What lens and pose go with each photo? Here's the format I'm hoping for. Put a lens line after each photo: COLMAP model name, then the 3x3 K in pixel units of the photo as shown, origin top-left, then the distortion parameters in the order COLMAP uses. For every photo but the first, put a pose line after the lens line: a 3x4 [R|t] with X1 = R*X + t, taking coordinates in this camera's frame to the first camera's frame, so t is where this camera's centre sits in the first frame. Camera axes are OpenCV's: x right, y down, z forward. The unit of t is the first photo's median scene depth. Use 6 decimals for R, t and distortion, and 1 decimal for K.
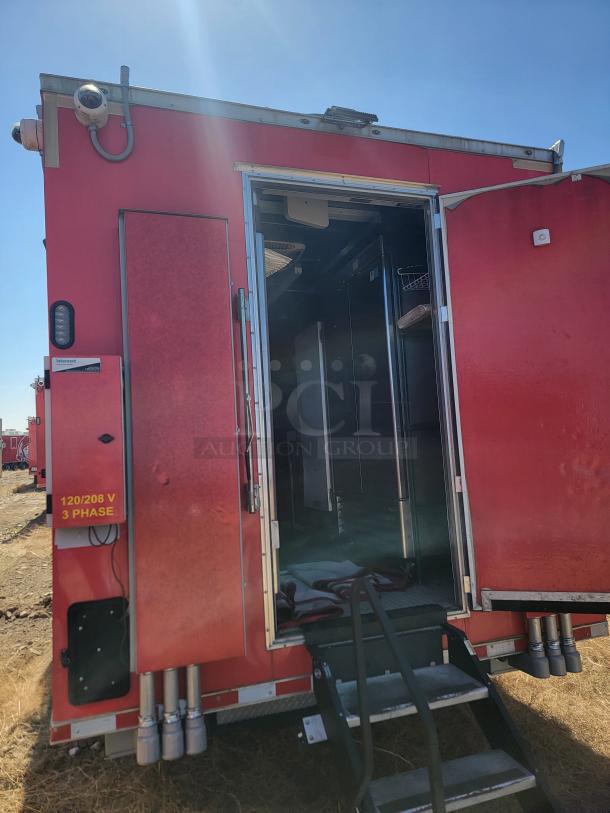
lens RADIAL K [[569.3, 0, 298.6], [0, 569.3, 417.9], [0, 0, 1]] dist [0.073497, -0.059908]
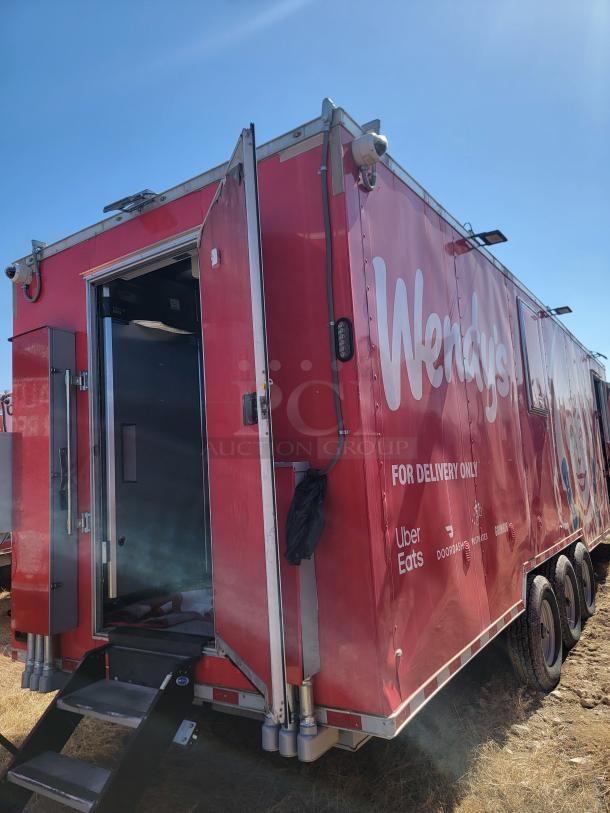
lens RADIAL K [[569.3, 0, 298.6], [0, 569.3, 417.9], [0, 0, 1]] dist [0.073497, -0.059908]
pose [[0.603353, -0.069411, -0.794448, 1.168171], [0.084865, 0.996137, -0.022581, -0.029153], [0.792946, -0.053796, 0.606913, 0.525052]]
